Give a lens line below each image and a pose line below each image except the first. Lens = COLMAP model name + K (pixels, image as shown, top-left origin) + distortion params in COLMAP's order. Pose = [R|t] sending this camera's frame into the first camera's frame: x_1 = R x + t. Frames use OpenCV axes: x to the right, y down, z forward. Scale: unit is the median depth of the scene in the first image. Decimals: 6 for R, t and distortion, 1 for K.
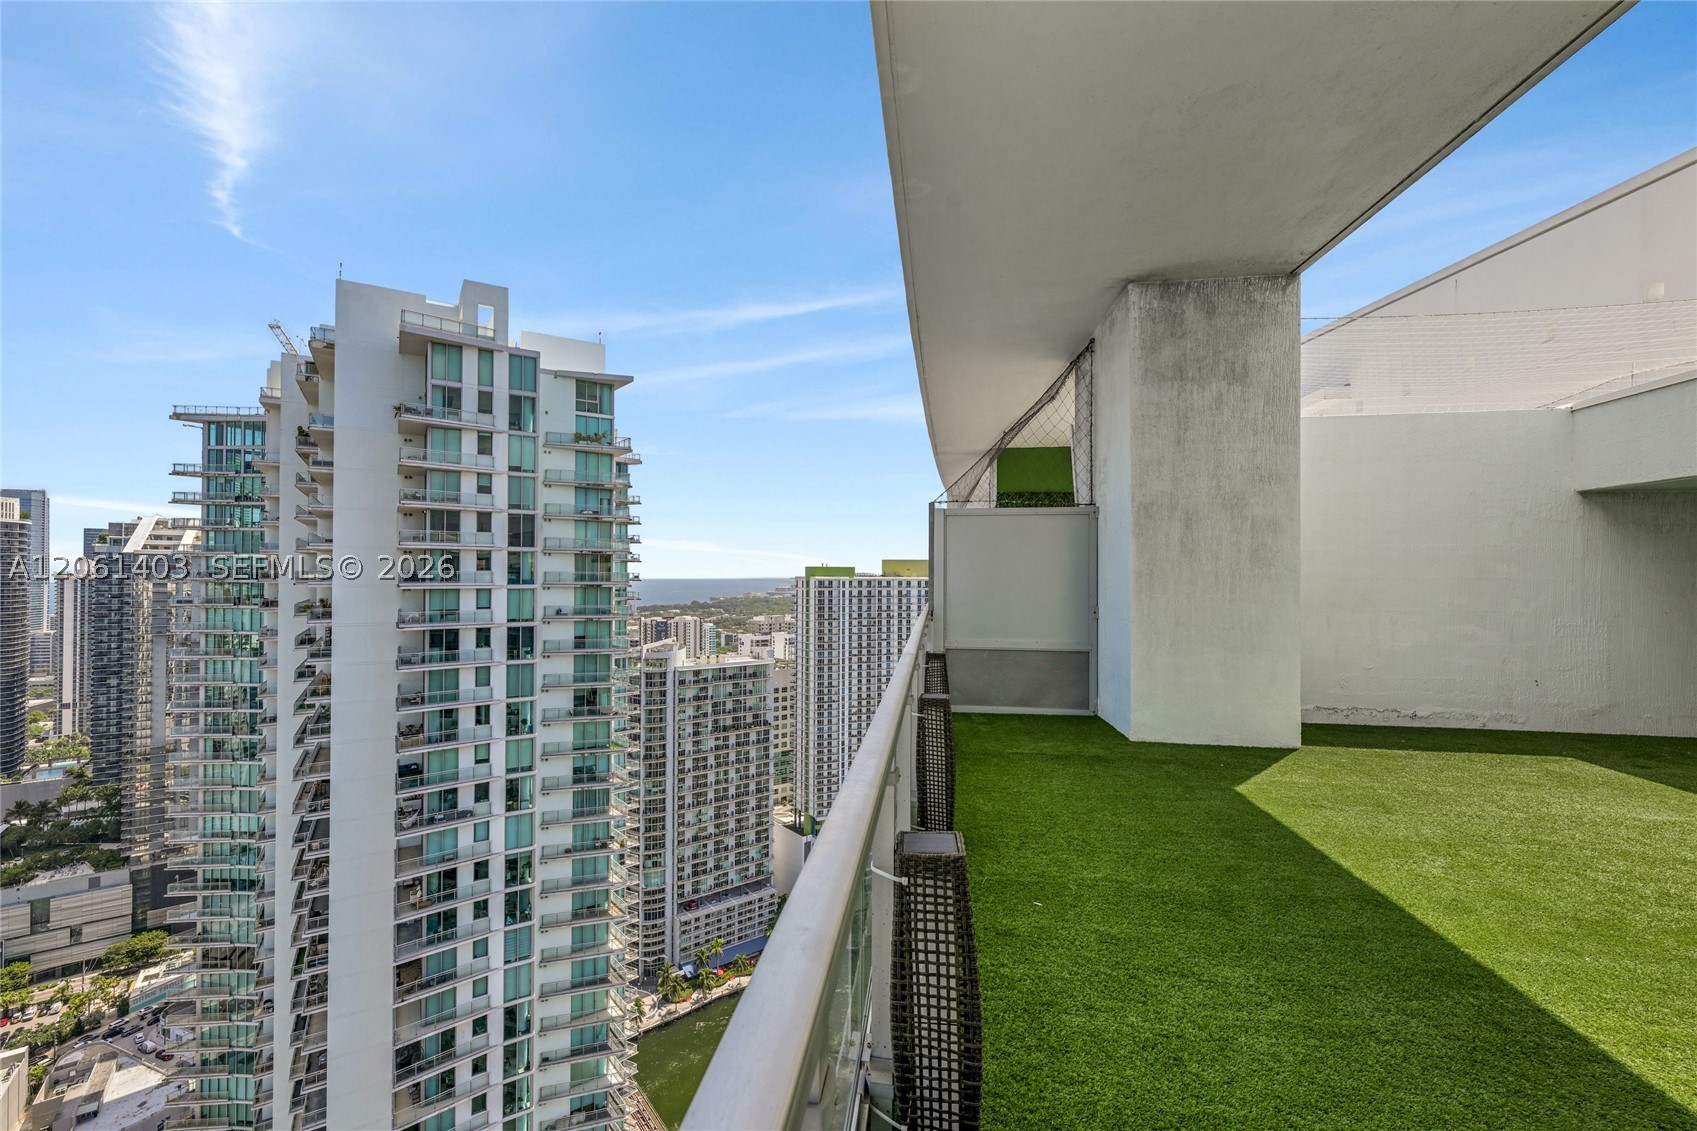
lens RADIAL K [[689.1, 0, 819.7], [0, 689.1, 568.7], [0, 0, 1]] dist [-0.001371, -0.000419]
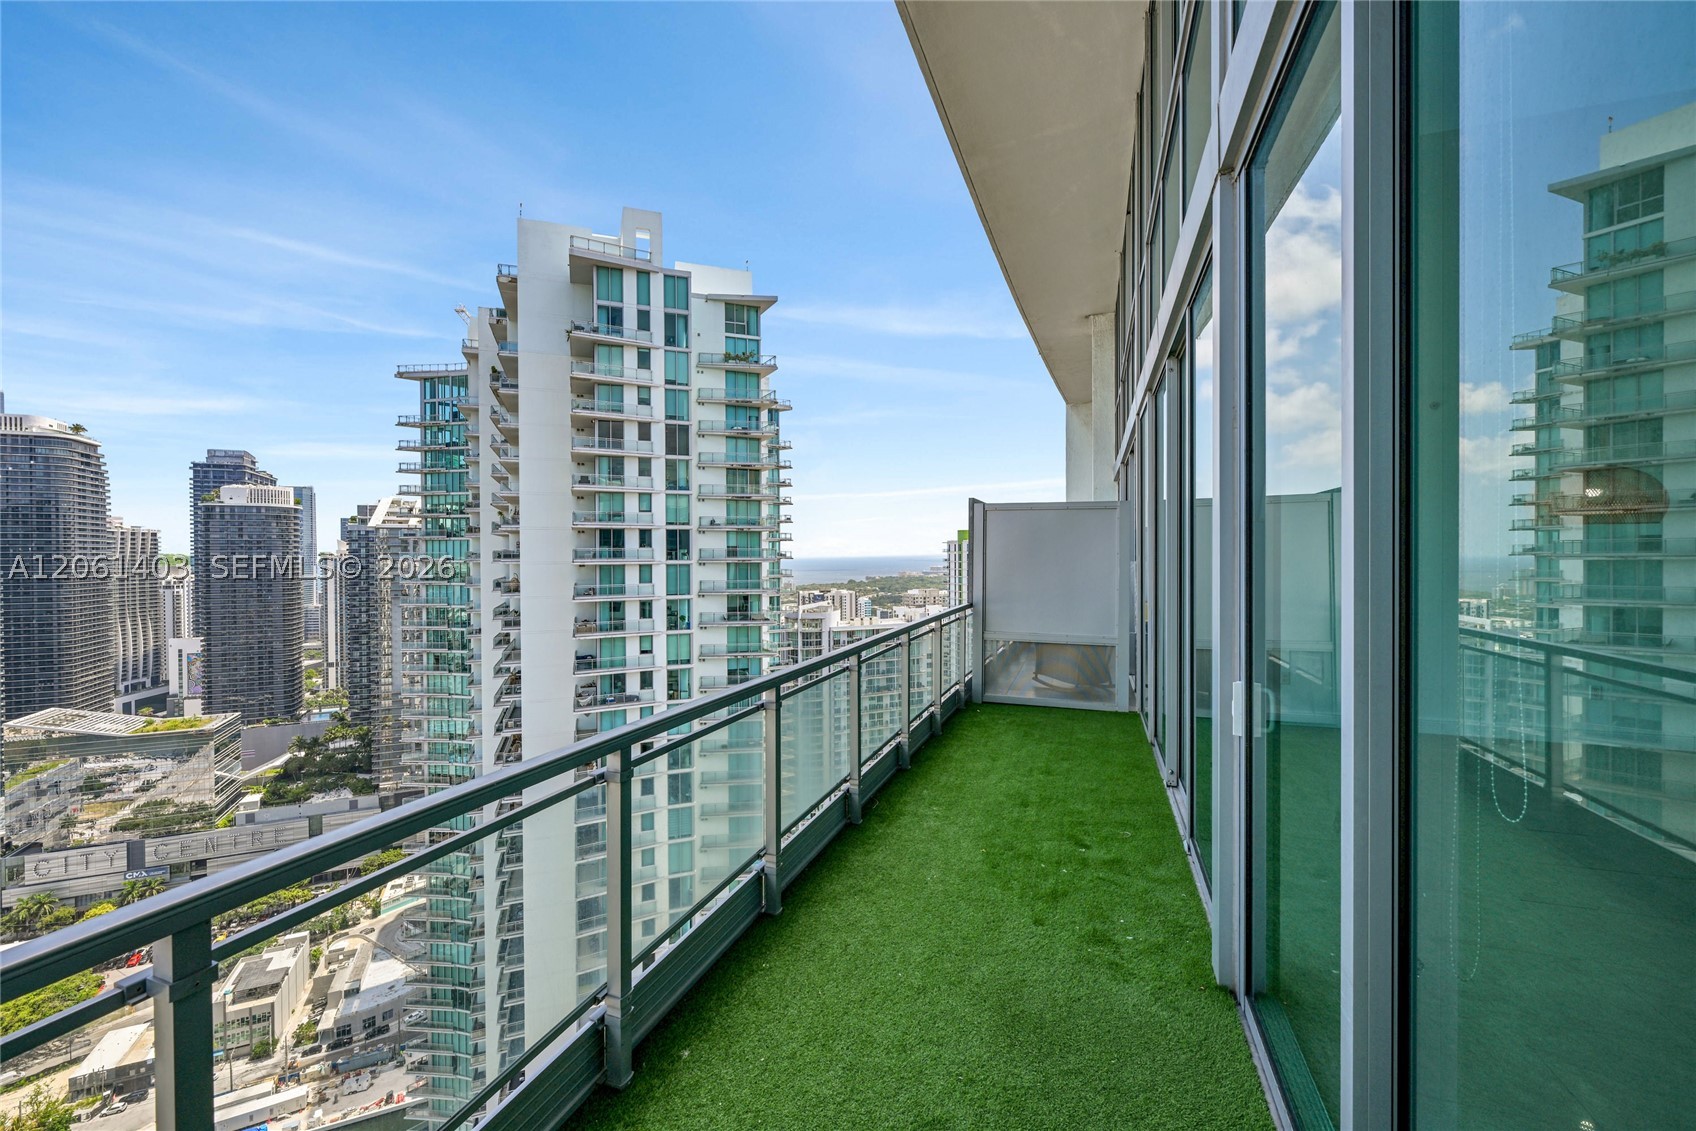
lens RADIAL K [[688.7, 0, 846.7], [0, 688.7, 558.7], [0, 0, 1]] dist [-0.001371, -0.000419]
pose [[0.982643, -0.010878, -0.185186, 0.019116], [0.013934, 0.999787, 0.015212, 0.099786], [0.184981, -0.017529, 0.982586, -0.005499]]
